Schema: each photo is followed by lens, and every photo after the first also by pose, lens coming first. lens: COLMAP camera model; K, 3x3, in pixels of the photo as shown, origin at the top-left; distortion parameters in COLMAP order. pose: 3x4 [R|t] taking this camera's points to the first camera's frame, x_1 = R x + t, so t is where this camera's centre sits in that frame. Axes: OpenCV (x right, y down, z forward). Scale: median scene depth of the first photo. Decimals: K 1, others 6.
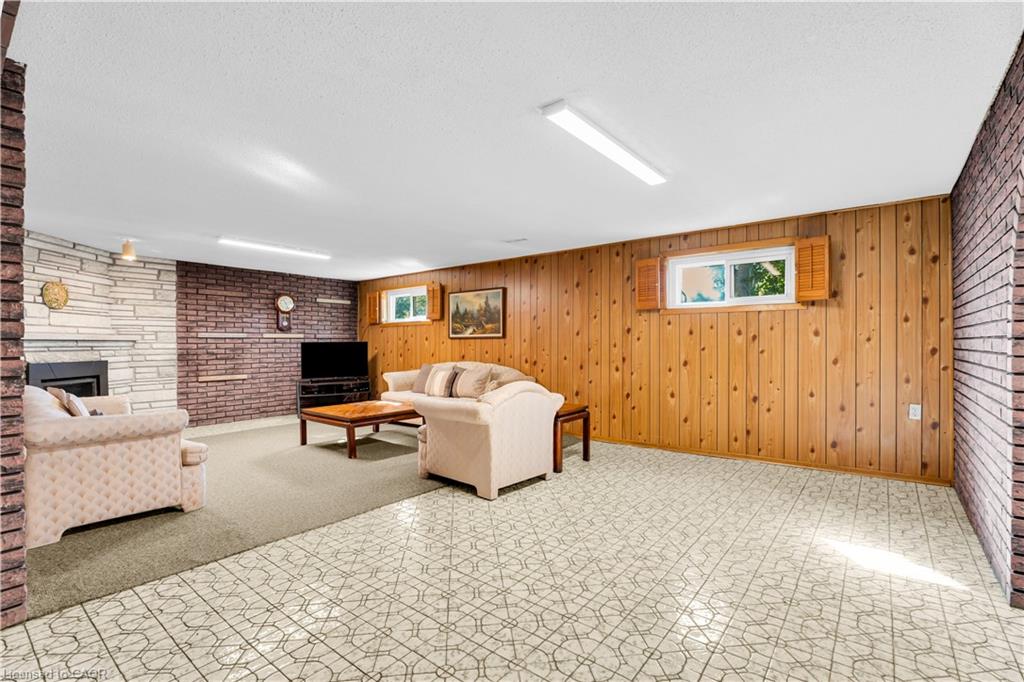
lens RADIAL K [[463.0, 0, 514.5], [0, 463.0, 345.7], [0, 0, 1]] dist [-0.014452, 0.000623]
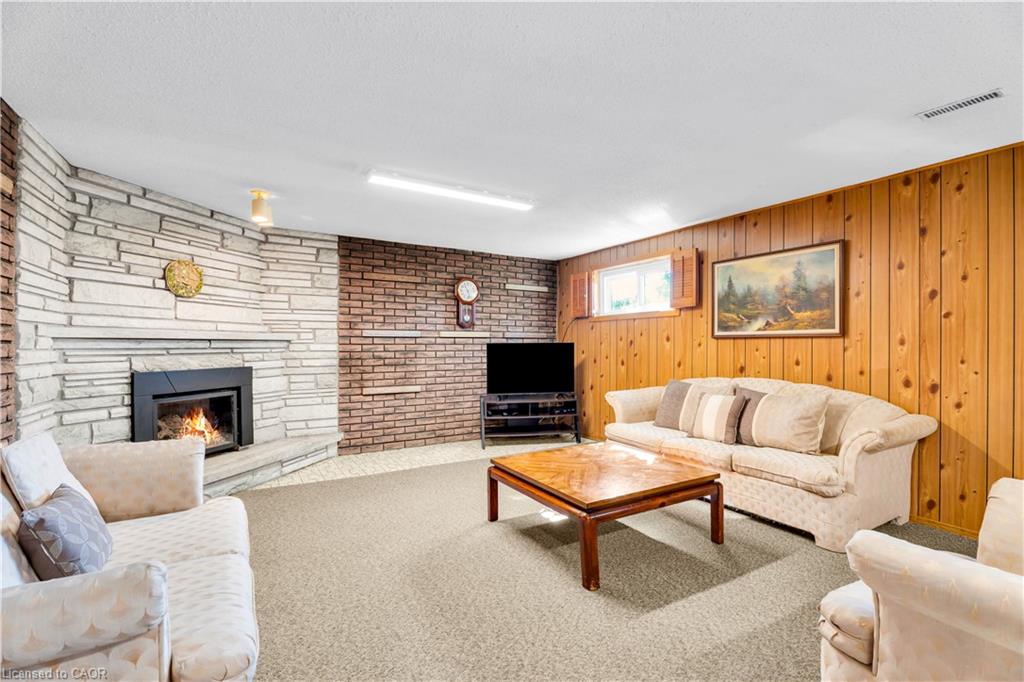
lens RADIAL K [[463.0, 0, 514.5], [0, 463.0, 345.7], [0, 0, 1]] dist [-0.014452, 0.000623]
pose [[0.935361, 0.005895, -0.353645, -0.182977], [-0.006413, 0.999979, -0.000293, -0.003946], [0.353636, 0.002542, 0.935380, 0.373176]]
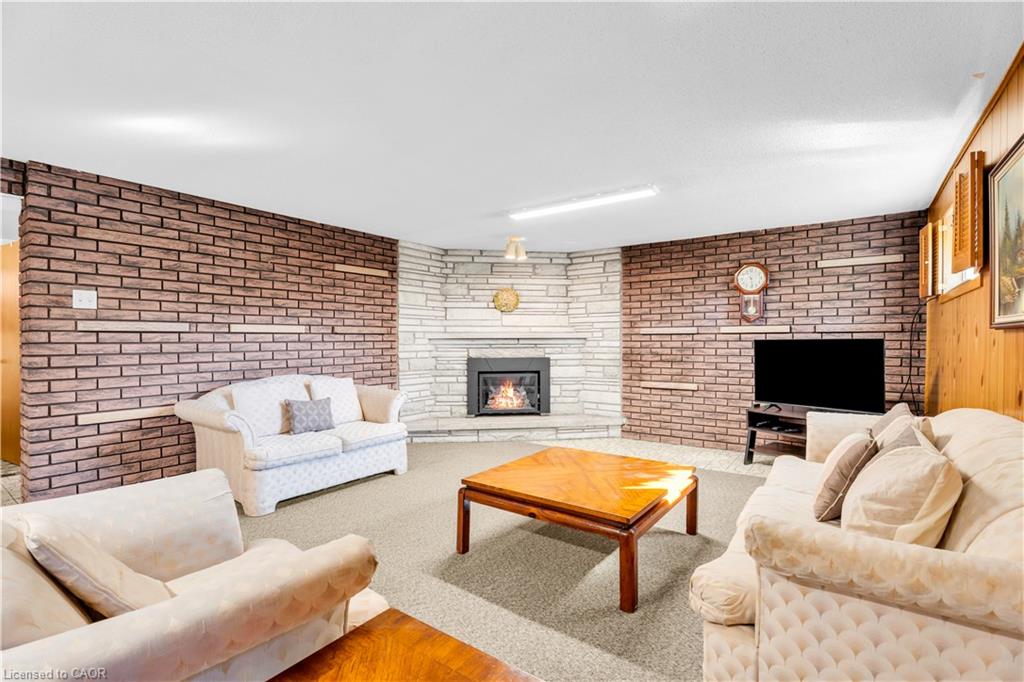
lens RADIAL K [[463.0, 0, 514.5], [0, 463.0, 345.7], [0, 0, 1]] dist [-0.014452, 0.000623]
pose [[0.051435, 0.015917, -0.998550, 0.137692], [-0.001731, 0.999873, 0.015849, -0.009577], [0.998675, 0.000913, 0.051456, 0.725942]]
